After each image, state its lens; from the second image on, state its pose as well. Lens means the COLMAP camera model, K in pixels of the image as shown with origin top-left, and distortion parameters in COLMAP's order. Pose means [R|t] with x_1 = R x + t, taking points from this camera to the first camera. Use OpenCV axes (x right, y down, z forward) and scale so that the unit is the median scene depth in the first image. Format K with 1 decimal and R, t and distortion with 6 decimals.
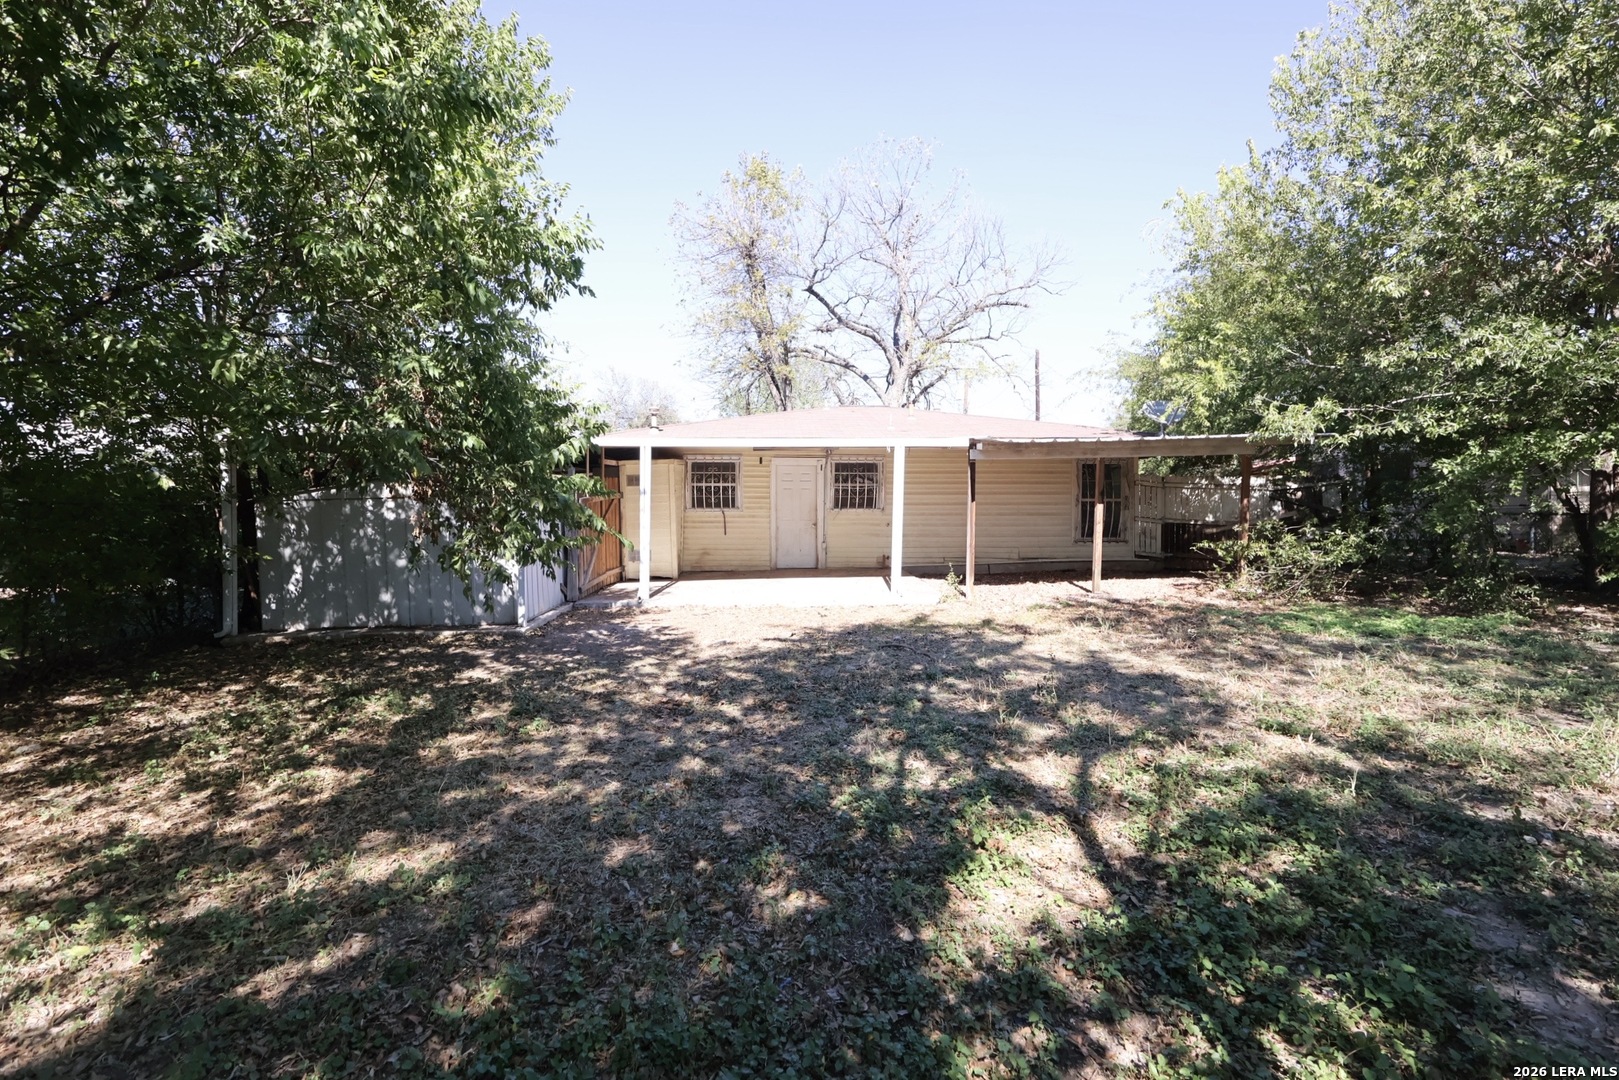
lens RADIAL K [[755.8, 0, 809.5], [0, 755.8, 540.0], [0, 0, 1]] dist [-0.000200, -0.000285]
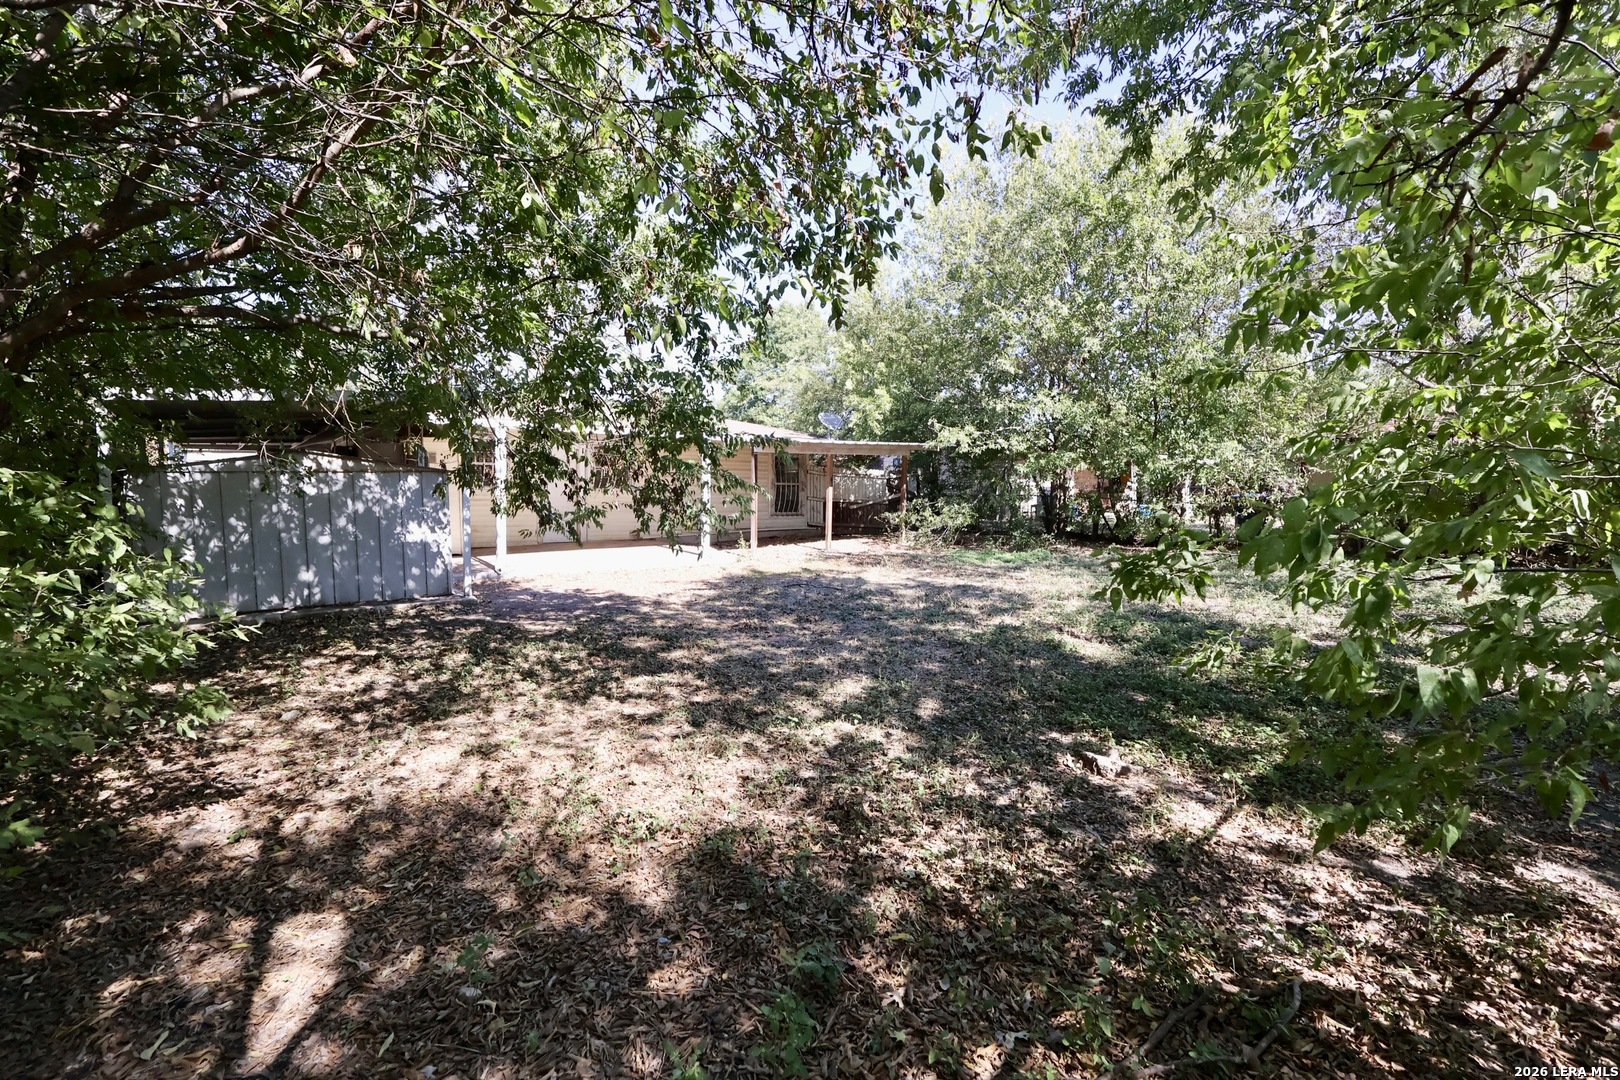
lens RADIAL K [[756.2, 0, 810.0], [0, 756.2, 540.0], [0, 0, 1]] dist [-0.000200, -0.000285]
pose [[0.809394, -0.028224, 0.586587, -0.606562], [0.011977, 0.999430, 0.031562, 0.007730], [-0.587144, -0.018520, 0.809271, -0.144464]]
